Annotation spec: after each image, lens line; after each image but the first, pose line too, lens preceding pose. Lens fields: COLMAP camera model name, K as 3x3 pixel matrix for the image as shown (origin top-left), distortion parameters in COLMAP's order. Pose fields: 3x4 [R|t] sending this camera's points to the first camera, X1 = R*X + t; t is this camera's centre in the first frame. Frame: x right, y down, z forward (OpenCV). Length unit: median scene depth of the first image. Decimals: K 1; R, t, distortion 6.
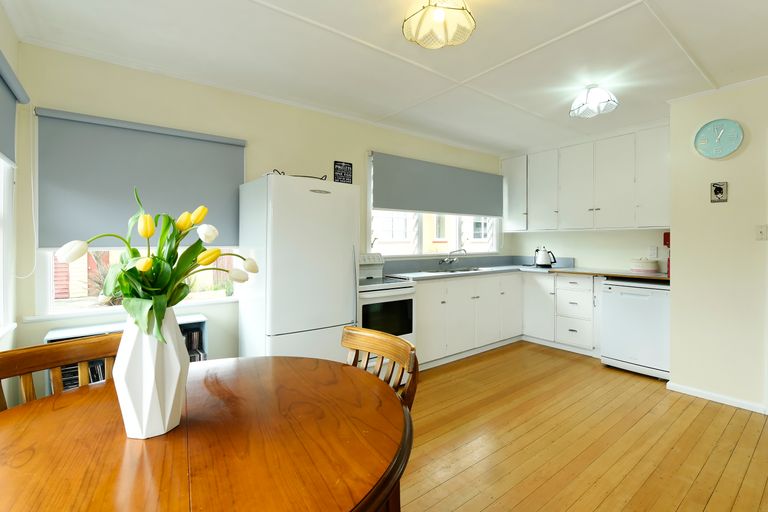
lens RADIAL K [[349.9, 0, 387.5], [0, 349.9, 249.0], [0, 0, 1]] dist [-0.019534, -0.000342]
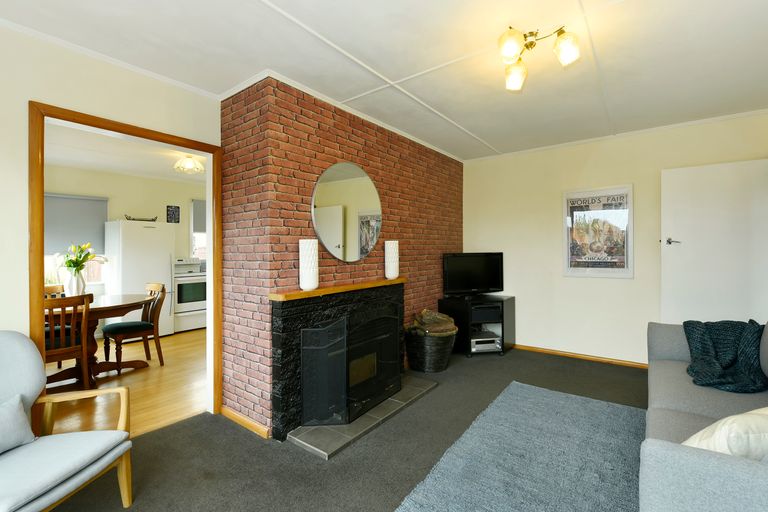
lens RADIAL K [[349.9, 0, 379.7], [0, 349.9, 254.8], [0, 0, 1]] dist [-0.019534, -0.000342]
pose [[0.967203, -0.007506, 0.253893, 0.544193], [0.008854, 0.999952, -0.004169, 0.015407], [-0.253850, 0.006280, 0.967223, -1.195150]]
